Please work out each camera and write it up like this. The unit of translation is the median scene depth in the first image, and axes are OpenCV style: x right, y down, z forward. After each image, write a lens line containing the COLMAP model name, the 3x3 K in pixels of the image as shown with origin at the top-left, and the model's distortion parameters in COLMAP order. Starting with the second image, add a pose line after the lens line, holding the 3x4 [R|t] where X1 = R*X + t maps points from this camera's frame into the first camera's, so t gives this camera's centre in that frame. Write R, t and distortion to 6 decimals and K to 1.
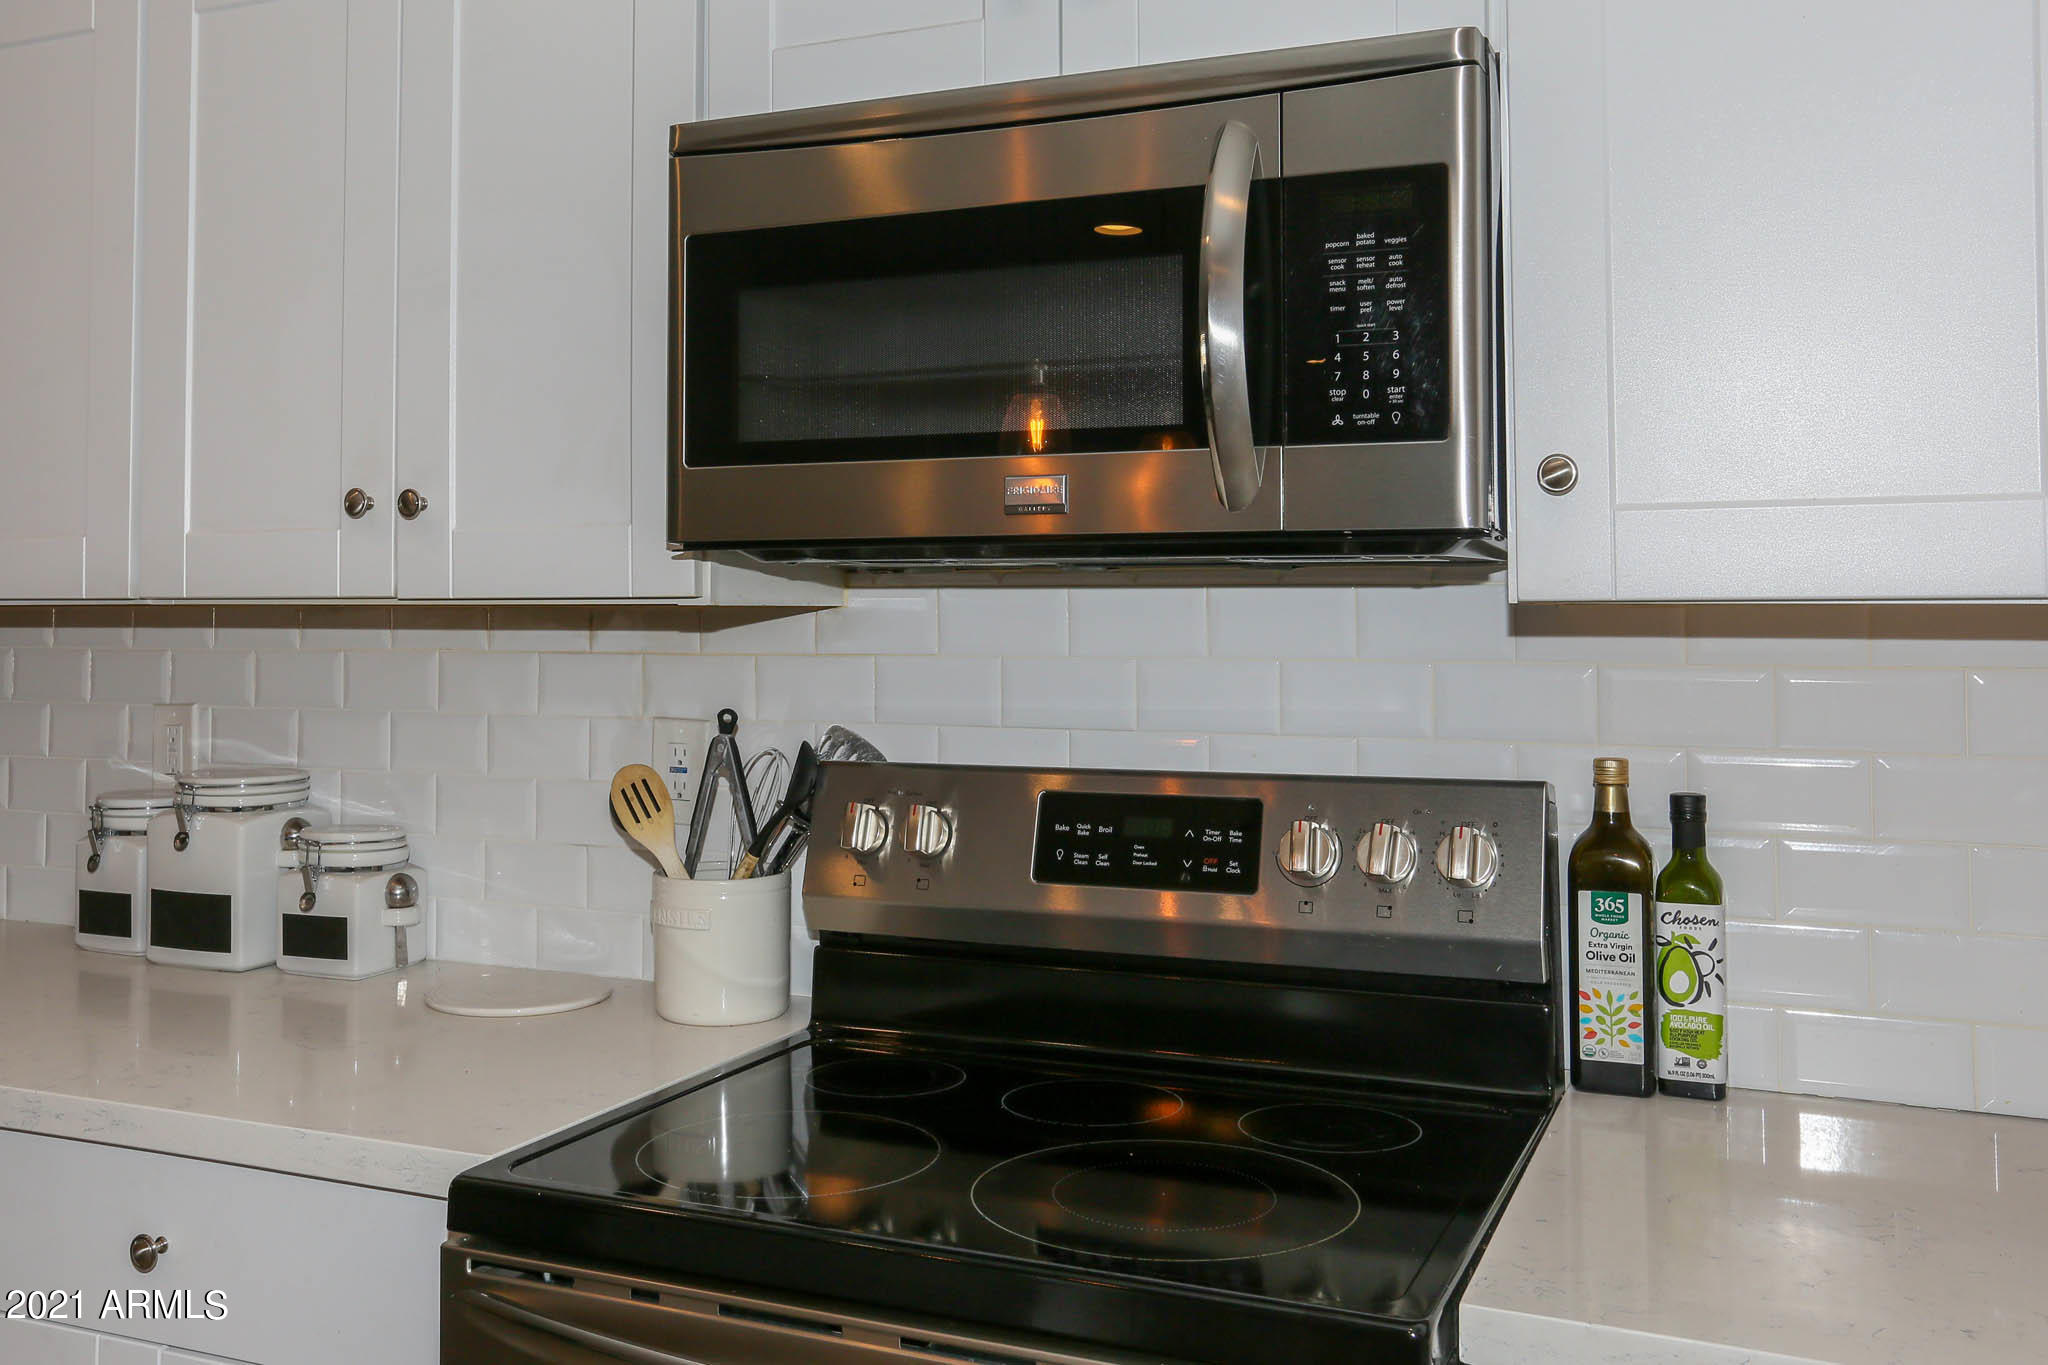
lens RADIAL K [[1879.9, 0, 1013.8], [0, 1879.9, 672.4], [0, 0, 1]] dist [0.015490, 0.000000]
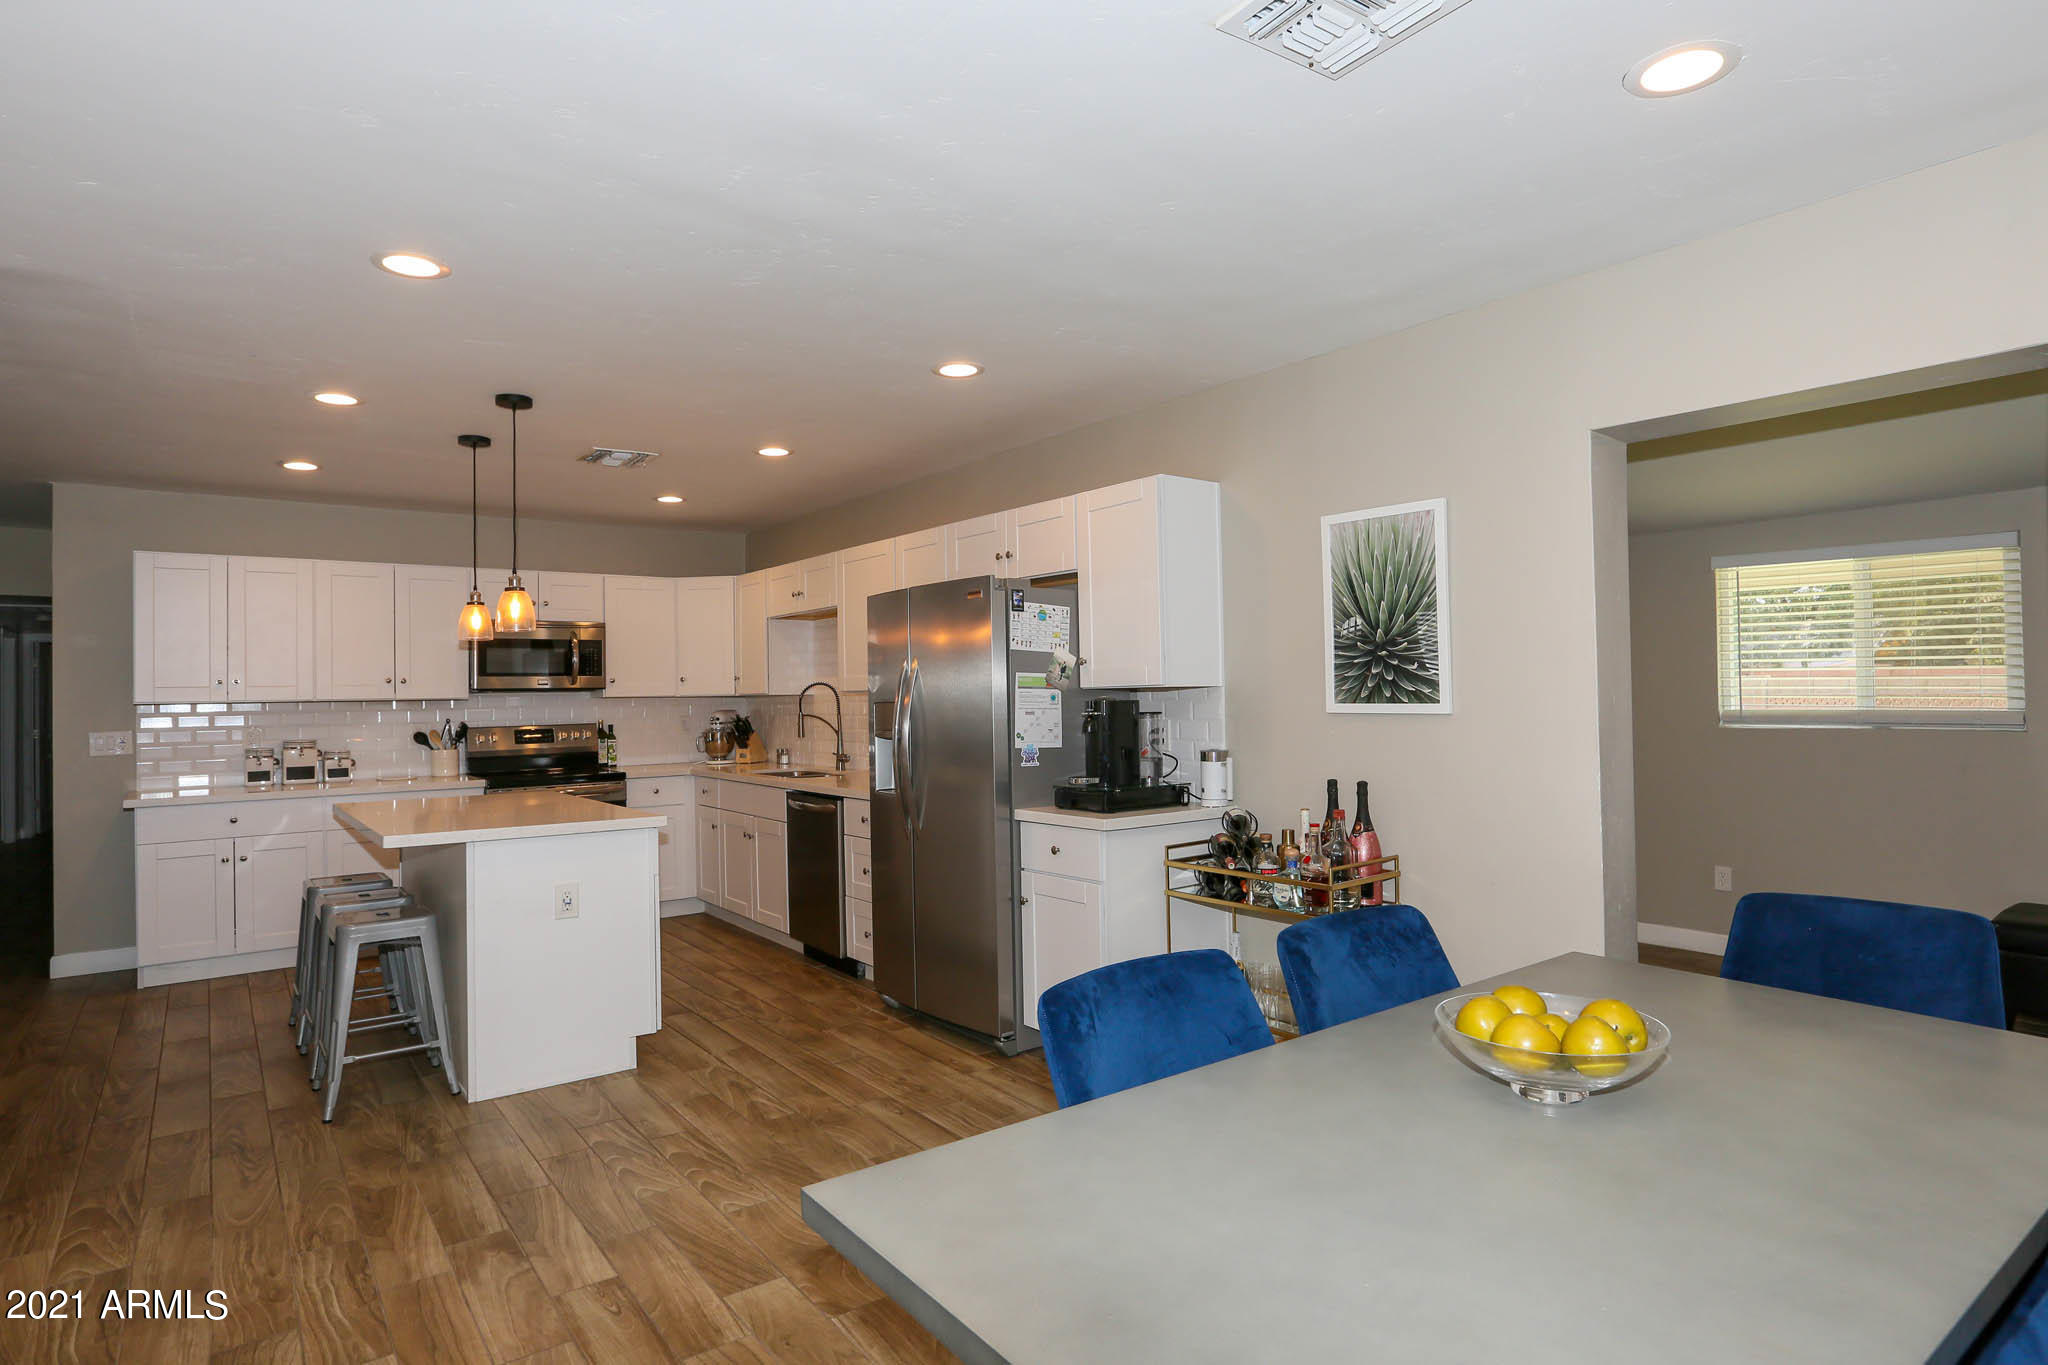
lens RADIAL K [[1089.6, 0, 1009.4], [0, 1089.6, 673.8], [0, 0, 1]] dist [-0.033534, 0.014714]
pose [[0.471350, 0.000138, 0.881946, -2.396783], [0.033520, 0.999275, -0.018071, 0.001952], [-0.881309, 0.038080, 0.471003, -2.106850]]
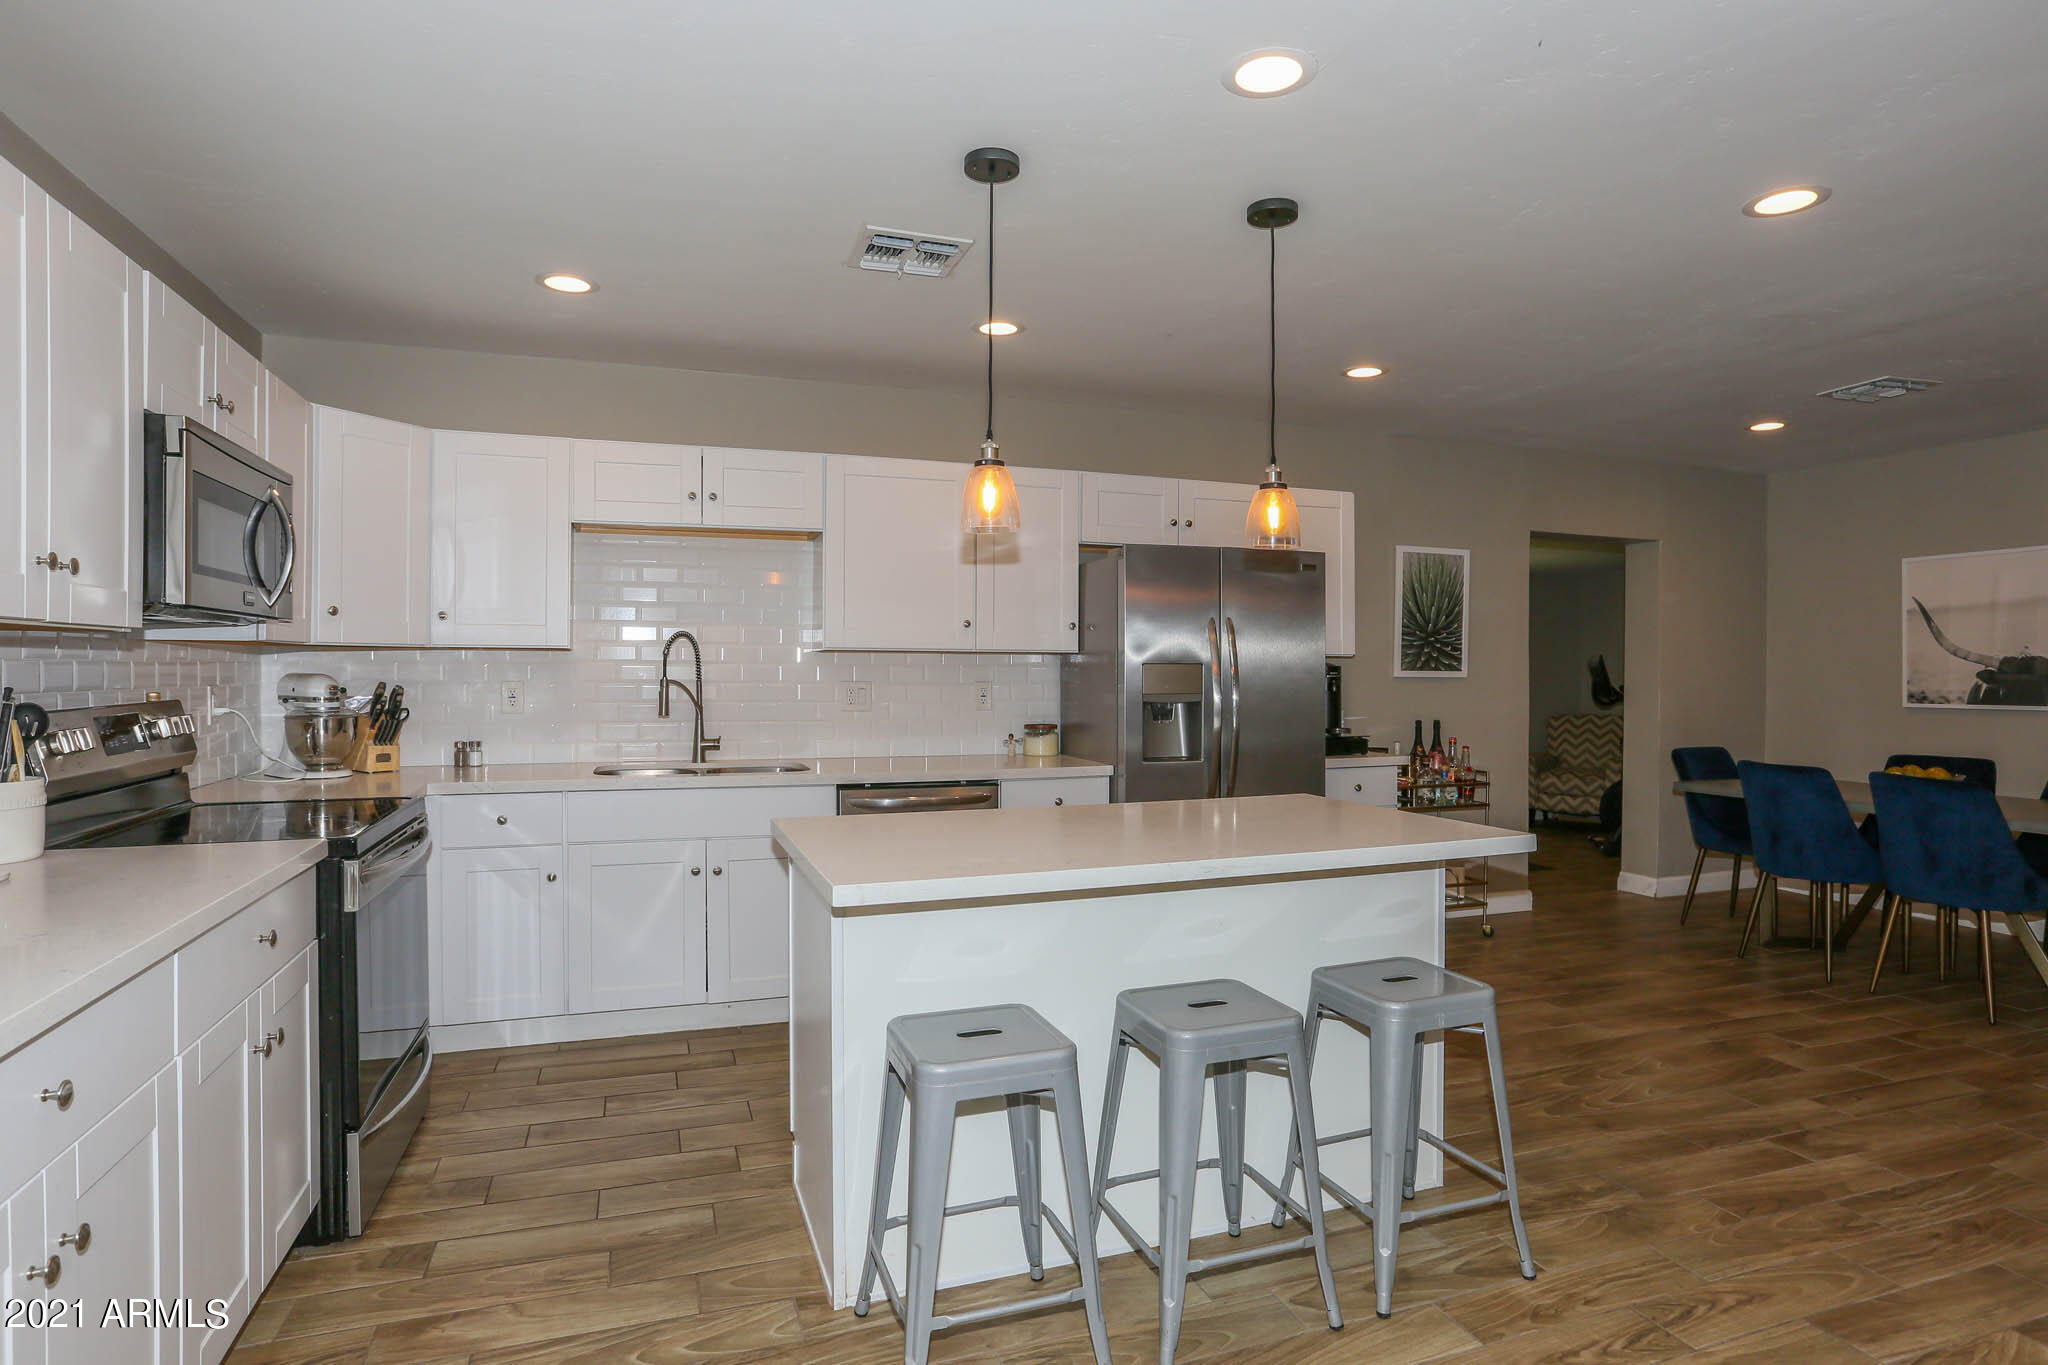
lens RADIAL K [[1089.6, 0, 1025.0], [0, 1089.6, 679.5], [0, 0, 1]] dist [-0.033534, 0.014714]
pose [[-0.704925, -0.019103, 0.709024, -1.754200], [-0.000395, 0.999648, 0.026540, -0.014904], [-0.709282, 0.018429, -0.704684, 1.177213]]
